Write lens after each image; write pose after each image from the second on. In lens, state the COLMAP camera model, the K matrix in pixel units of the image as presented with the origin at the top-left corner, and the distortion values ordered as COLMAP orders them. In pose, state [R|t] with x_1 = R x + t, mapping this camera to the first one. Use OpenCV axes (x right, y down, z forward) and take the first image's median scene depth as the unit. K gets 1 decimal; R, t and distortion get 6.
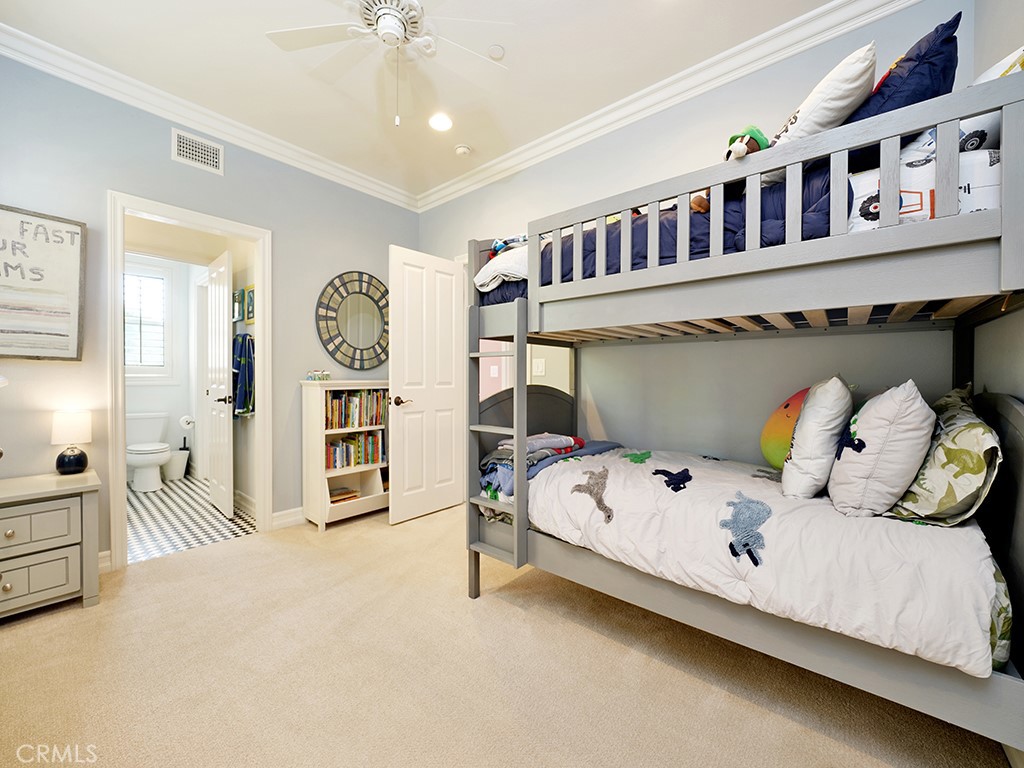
lens RADIAL K [[402.2, 0, 512.0], [0, 402.2, 384.0], [0, 0, 1]] dist [-0.017913, -0.000159]
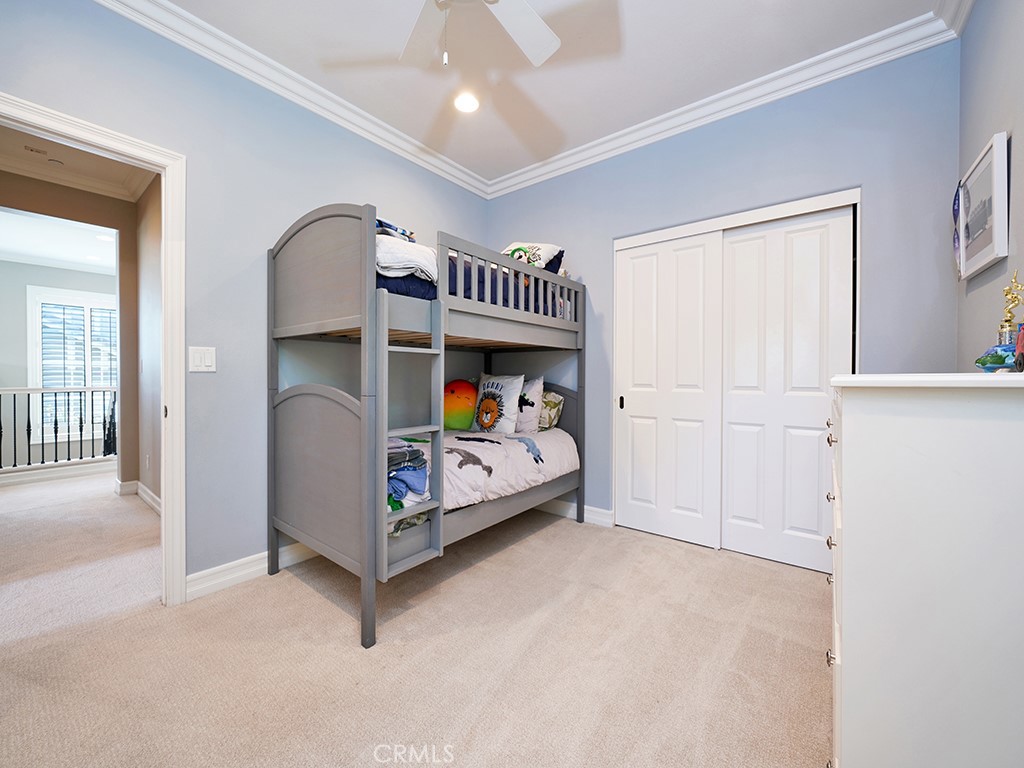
lens RADIAL K [[402.2, 0, 512.0], [0, 402.2, 384.0], [0, 0, 1]] dist [-0.017913, -0.000159]
pose [[-0.036573, -0.026170, 0.998988, -1.299413], [0.012440, 0.999568, 0.026641, -0.023749], [-0.999254, 0.013401, -0.036232, 1.056007]]
